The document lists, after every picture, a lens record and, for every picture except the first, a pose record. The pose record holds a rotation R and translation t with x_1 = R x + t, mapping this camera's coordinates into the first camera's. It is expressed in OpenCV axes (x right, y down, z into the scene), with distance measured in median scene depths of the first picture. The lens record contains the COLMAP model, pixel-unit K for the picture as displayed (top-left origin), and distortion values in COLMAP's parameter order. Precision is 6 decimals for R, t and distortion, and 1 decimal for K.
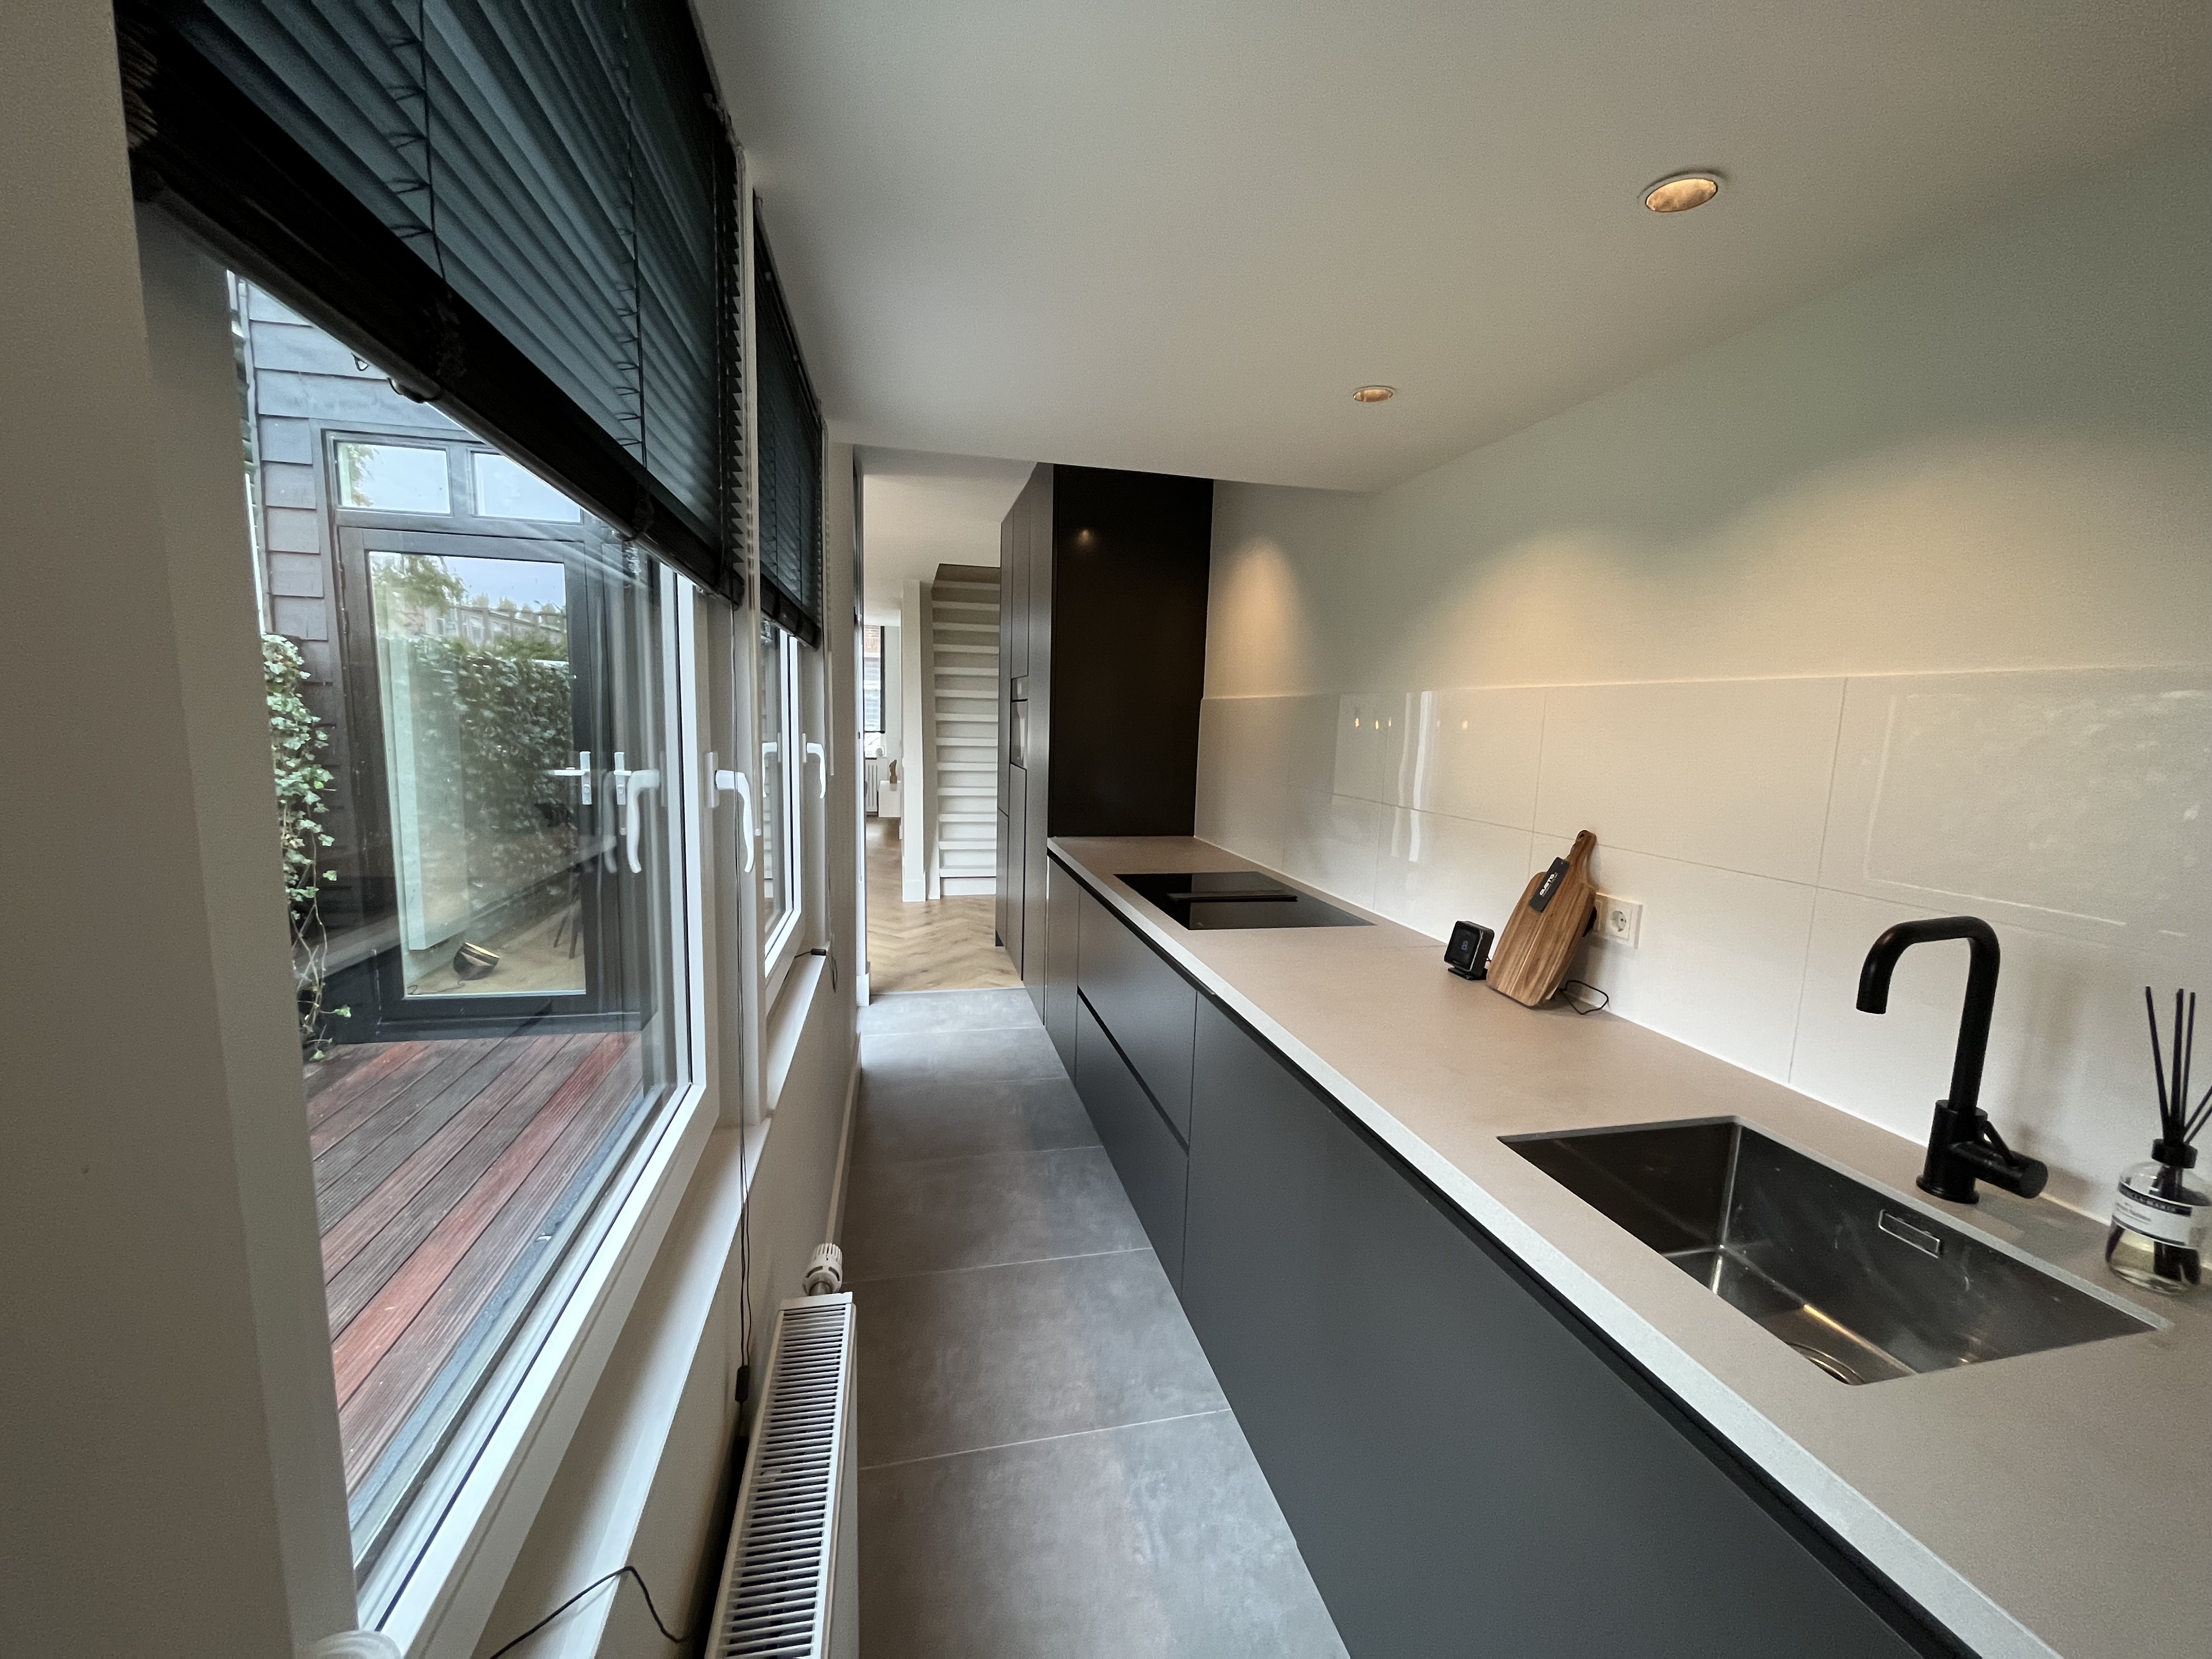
lens RADIAL K [[886.8, 0, 1107.0], [0, 886.8, 833.0], [0, 0, 1]] dist [-0.001046, -0.000191]
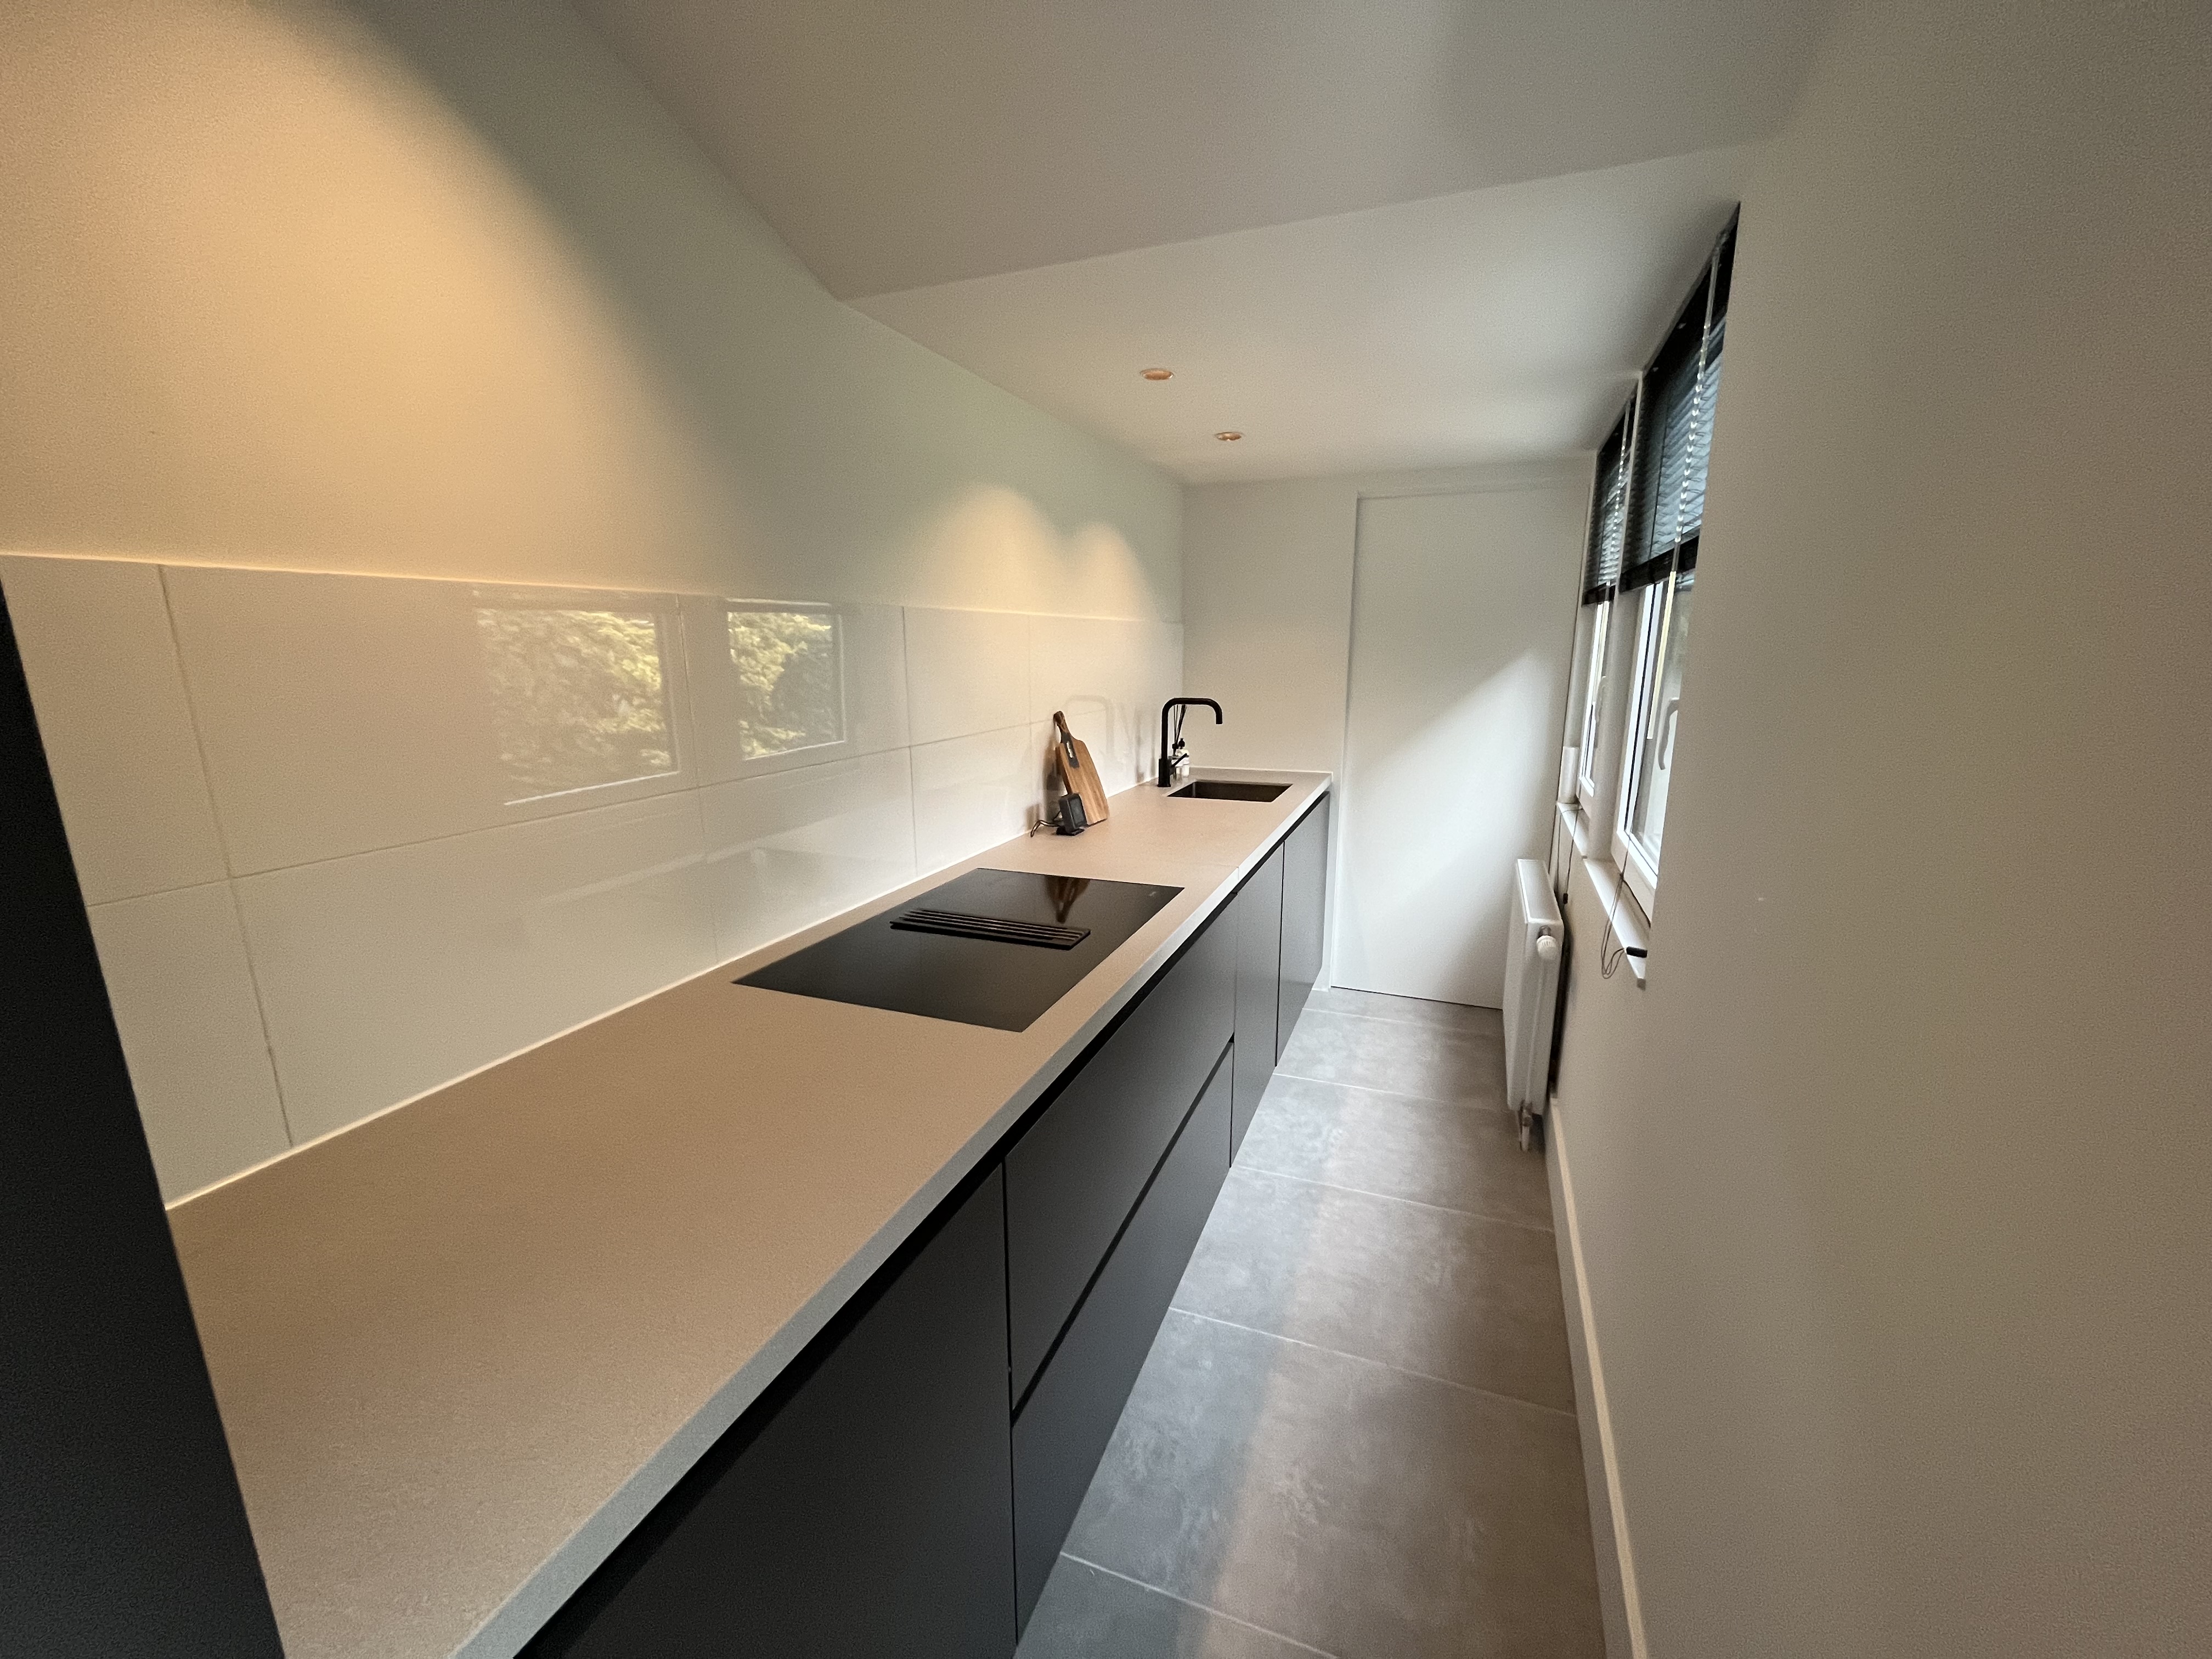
lens RADIAL K [[886.8, 0, 1126.1], [0, 886.8, 834.2], [0, 0, 1]] dist [-0.001046, -0.000191]
pose [[-0.826154, -0.122599, 0.549944, -0.416827], [0.081708, 0.939655, 0.332224, -0.279364], [-0.557488, 0.319404, -0.766282, 1.992883]]
